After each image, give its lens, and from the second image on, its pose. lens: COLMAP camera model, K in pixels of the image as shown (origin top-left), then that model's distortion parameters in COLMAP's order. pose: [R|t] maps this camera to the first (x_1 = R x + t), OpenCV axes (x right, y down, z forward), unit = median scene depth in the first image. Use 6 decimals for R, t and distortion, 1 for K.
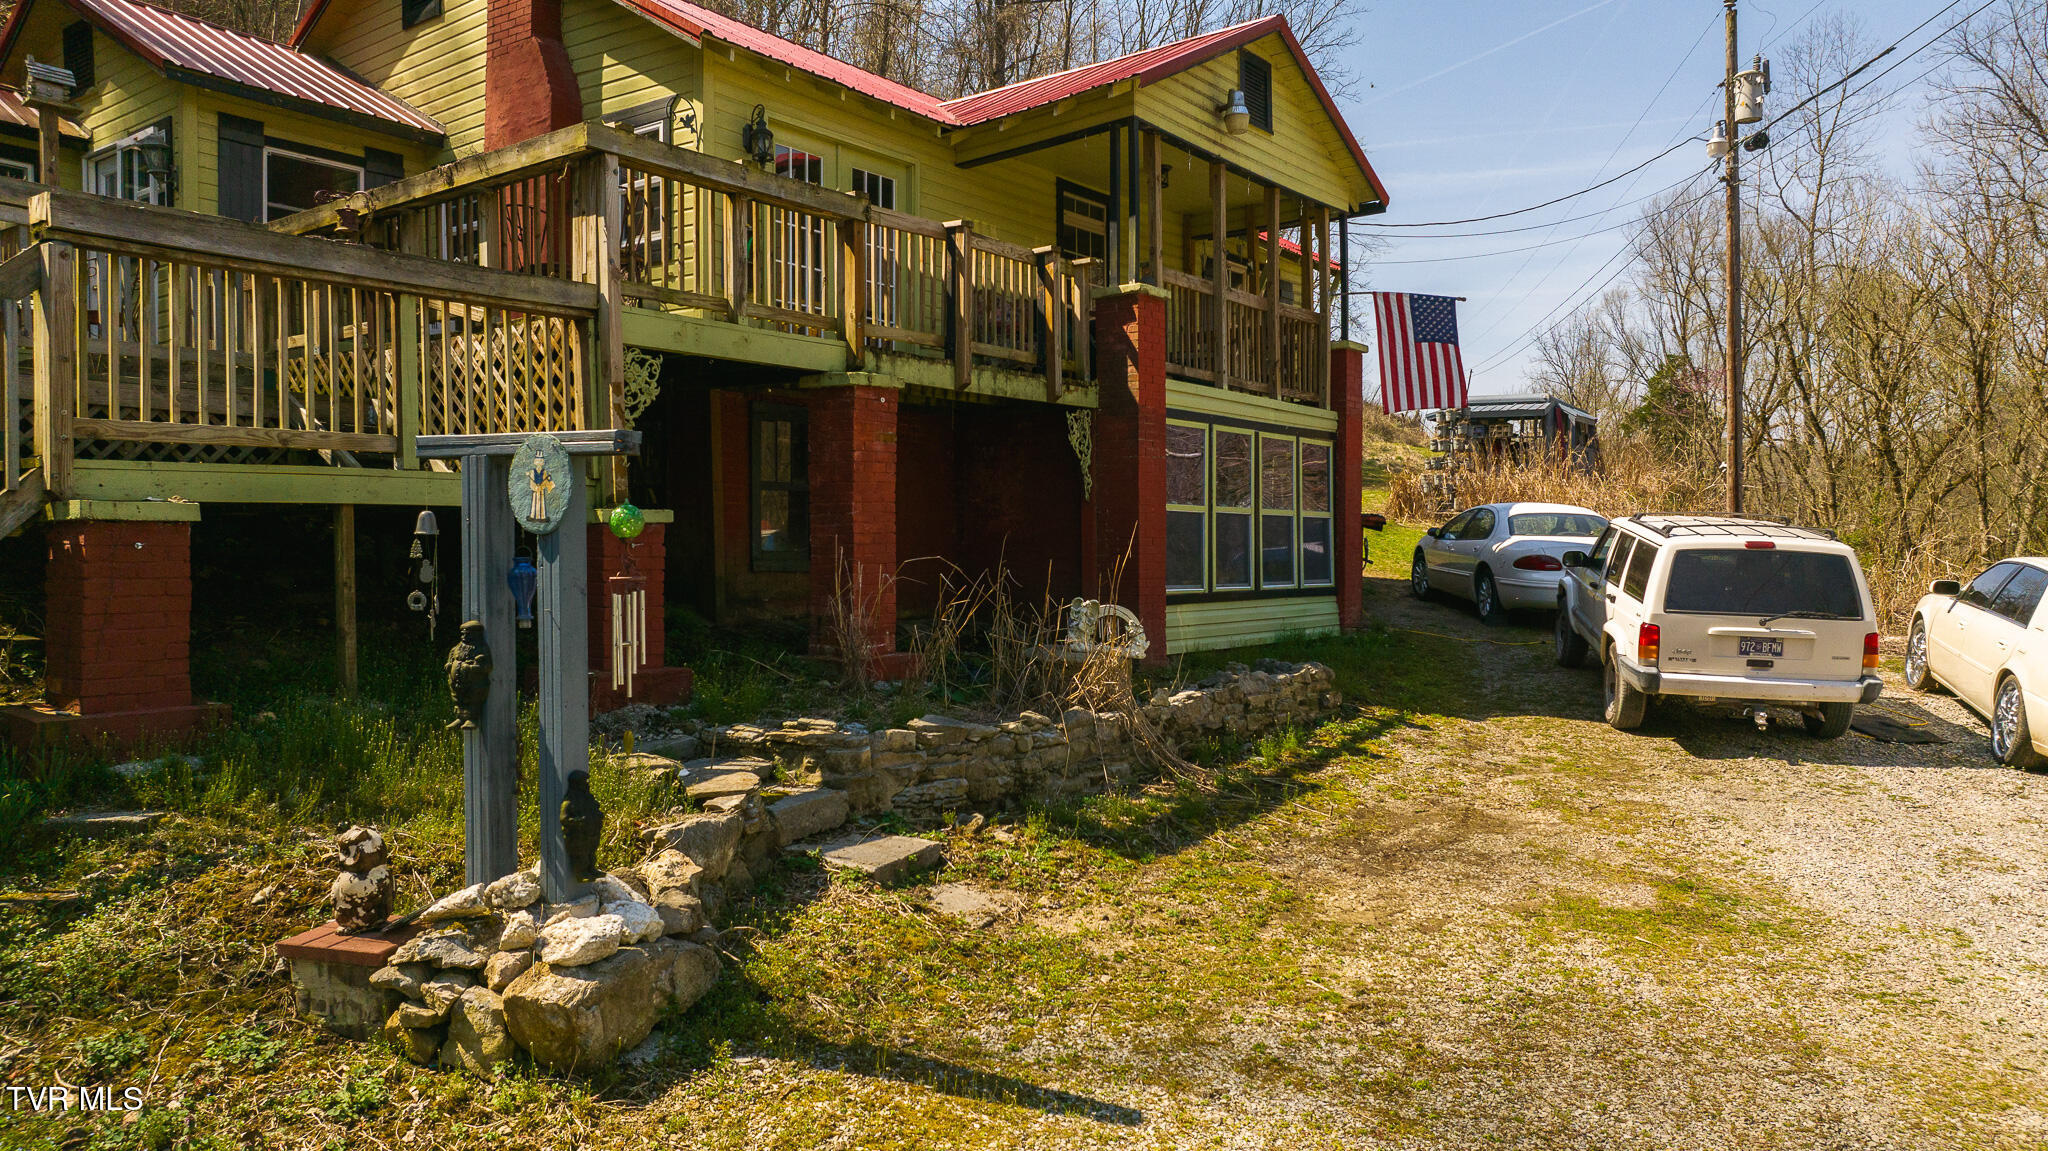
lens RADIAL K [[1446.7, 0, 1018.3], [0, 1446.7, 581.4], [0, 0, 1]] dist [-0.033303, 0.036964]
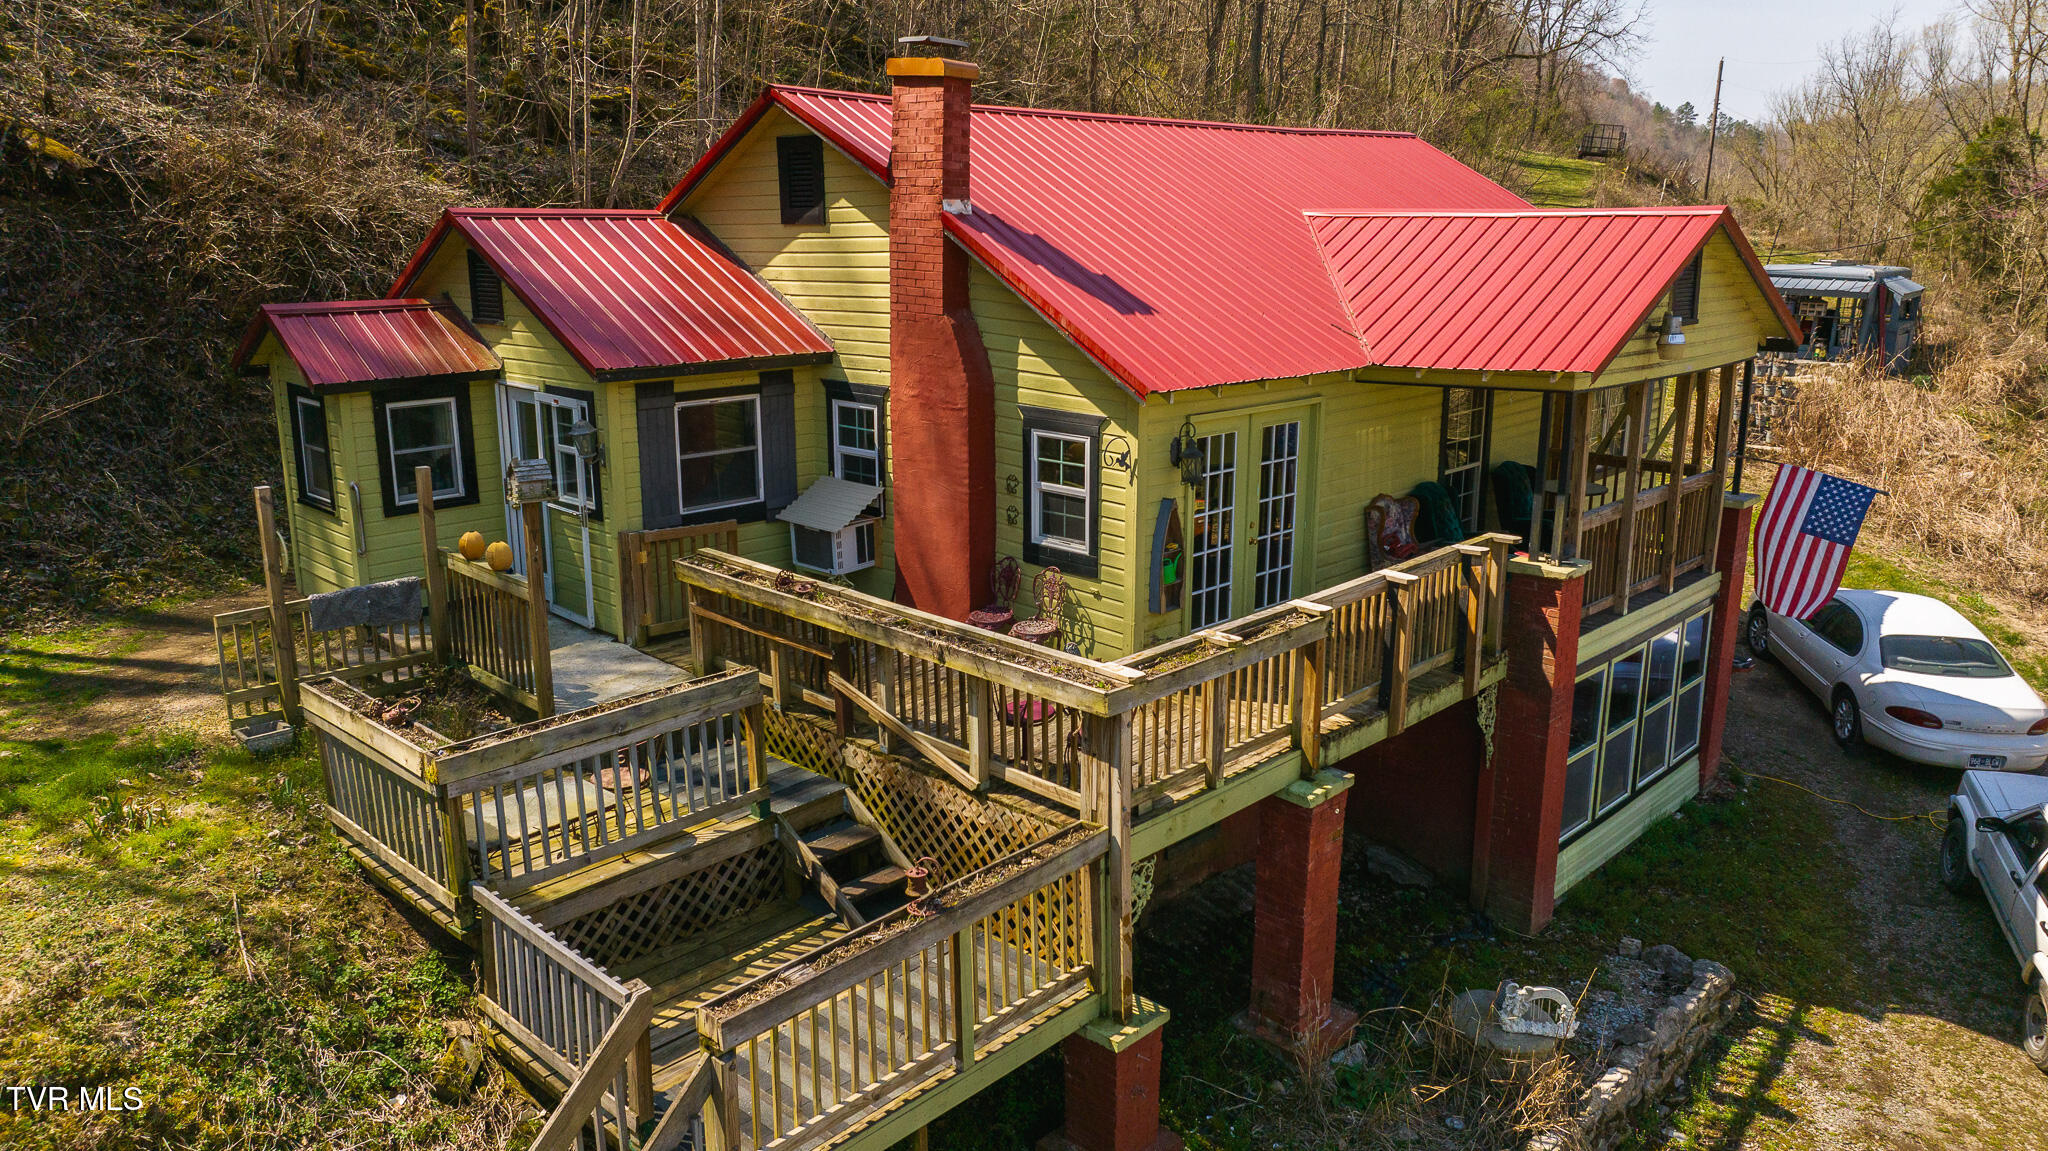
lens RADIAL K [[1446.7, 0, 1019.0], [0, 1446.7, 578.2], [0, 0, 1]] dist [-0.033303, 0.036964]
pose [[0.992290, 0.030110, -0.120227, -0.192552], [-0.001937, 0.973691, 0.227865, -0.499318], [0.123925, -0.225875, 0.966242, 0.026967]]
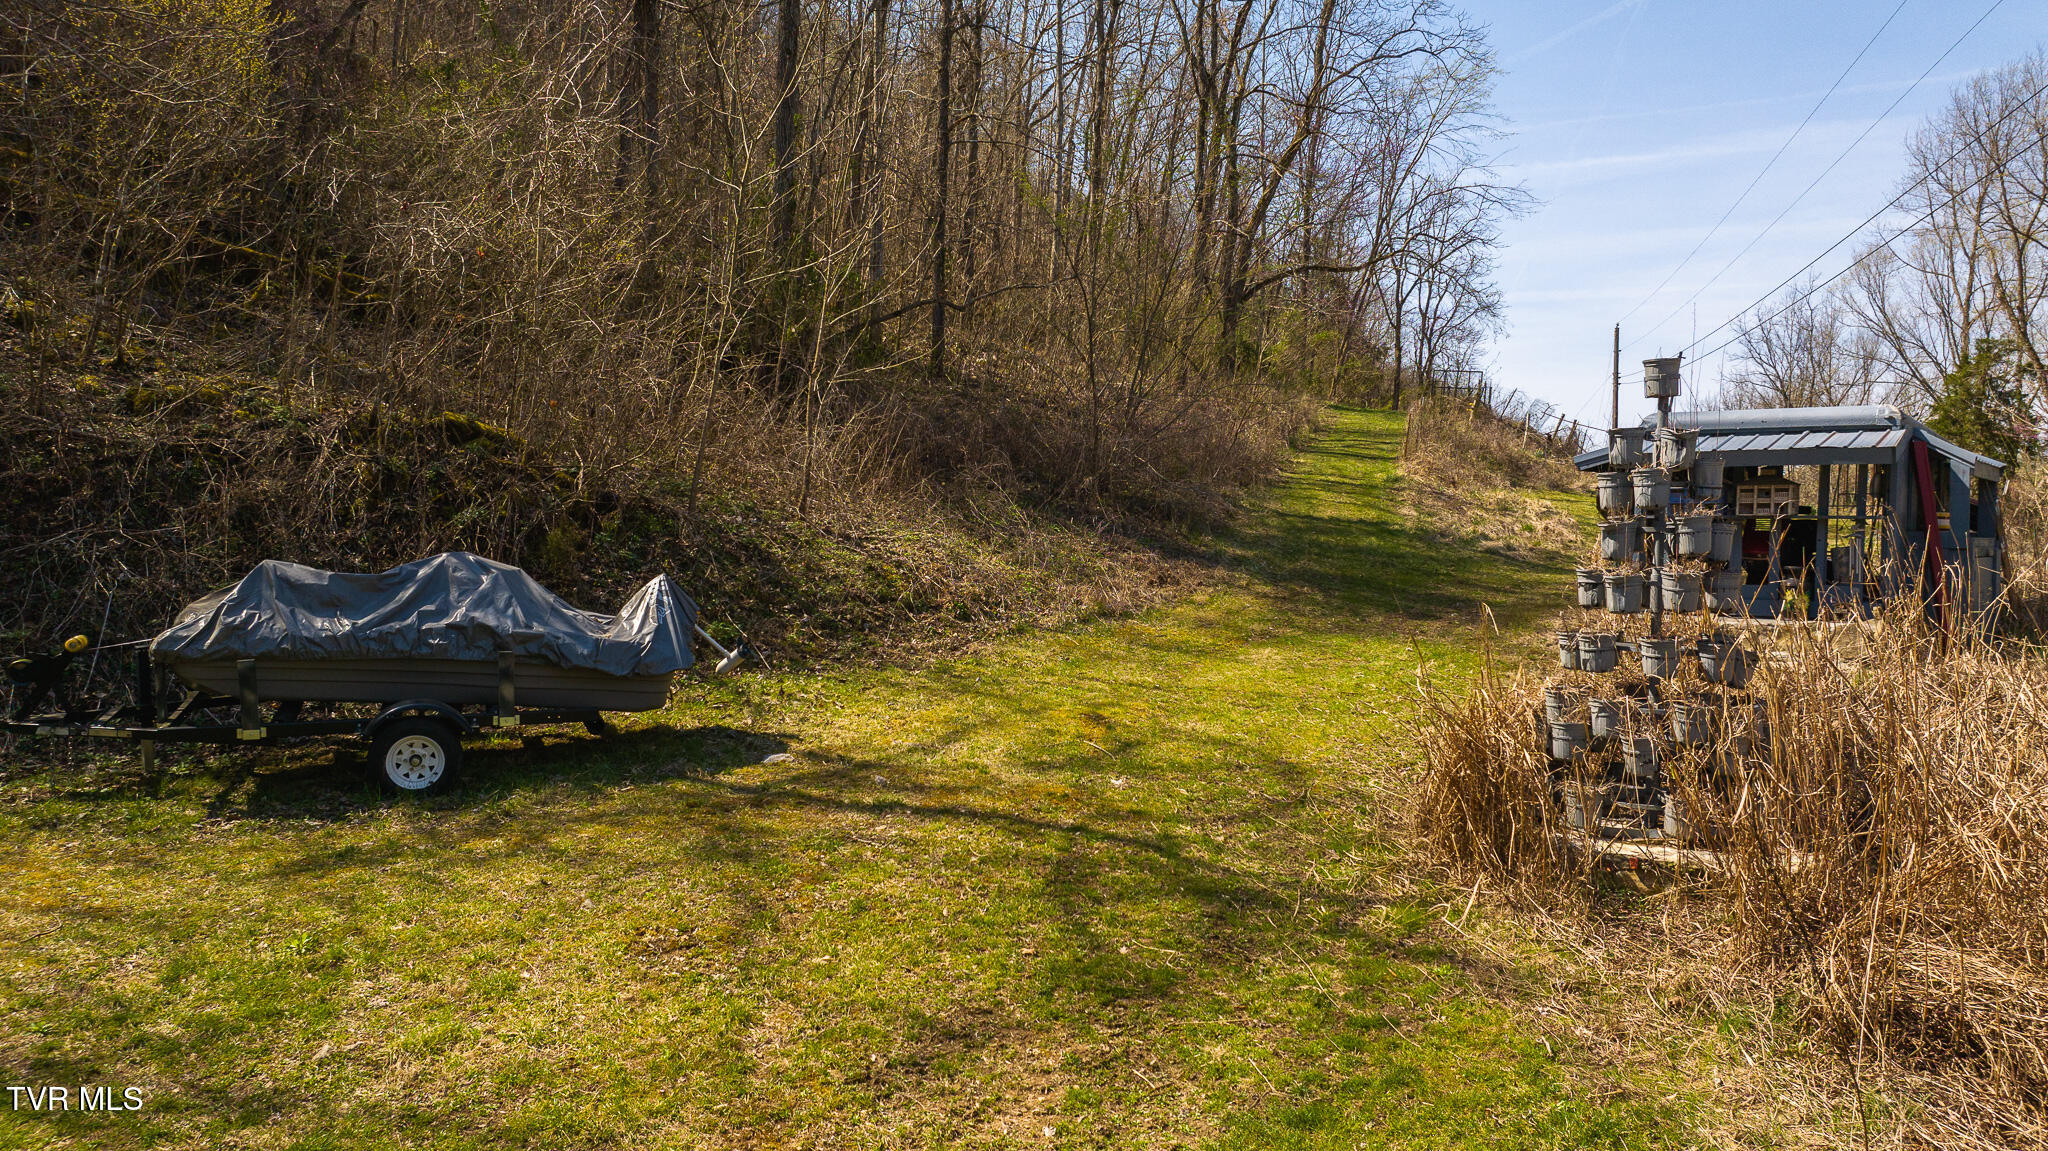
lens RADIAL K [[1446.7, 0, 1013.5], [0, 1446.7, 567.8], [0, 0, 1]] dist [-0.033303, 0.036964]
pose [[0.994370, 0.002693, -0.105932, 0.588570], [-0.004660, 0.999821, -0.018326, -0.267674], [0.105864, 0.018716, 0.994204, 2.024681]]
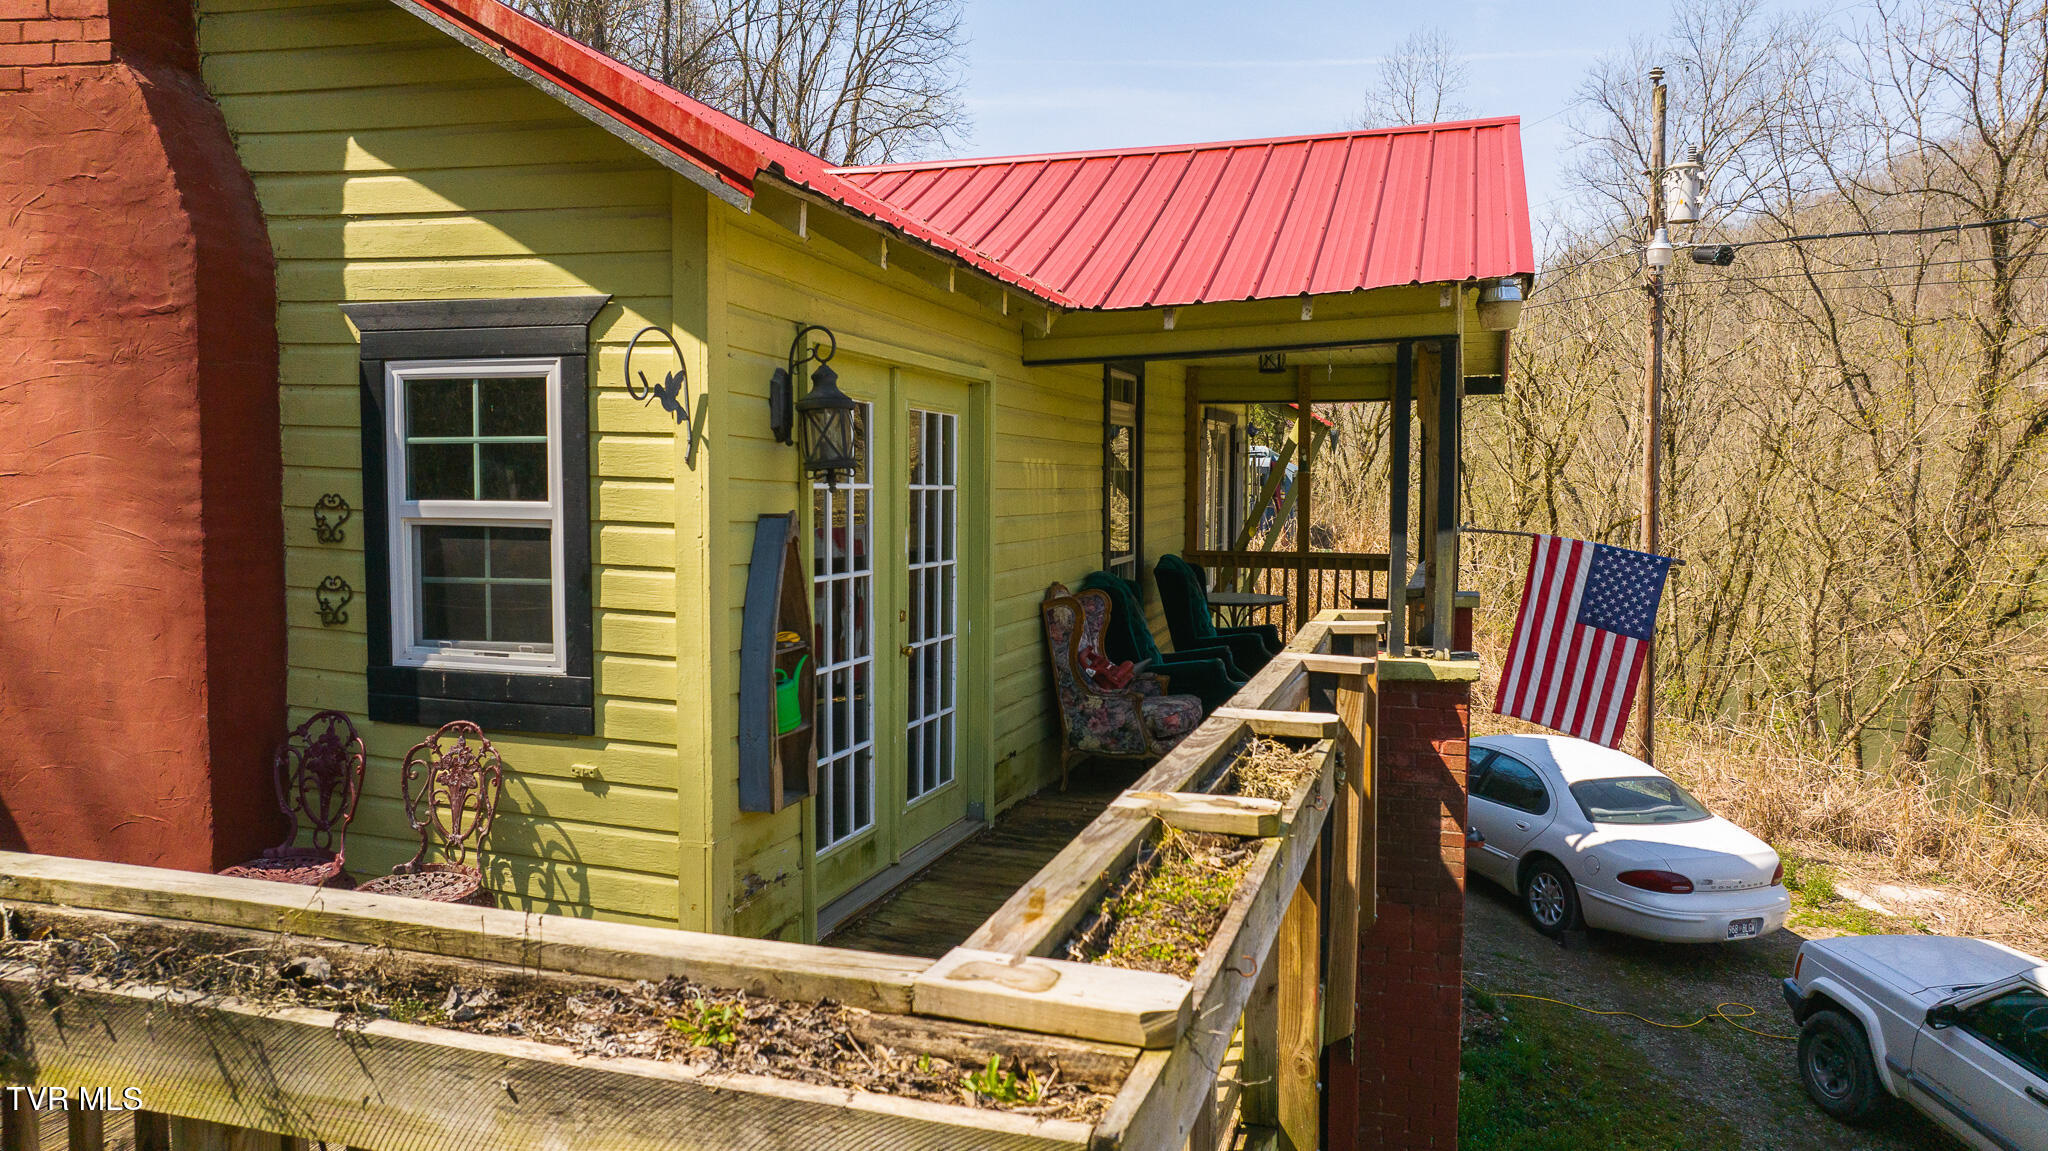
lens RADIAL K [[1446.7, 0, 1019.7], [0, 1446.7, 572.2], [0, 0, 1]] dist [-0.033303, 0.036964]
pose [[0.940710, -0.015164, 0.338872, -0.290889], [0.000212, 0.999026, 0.044116, -0.311966], [-0.339211, -0.041428, 0.939798, 0.675689]]
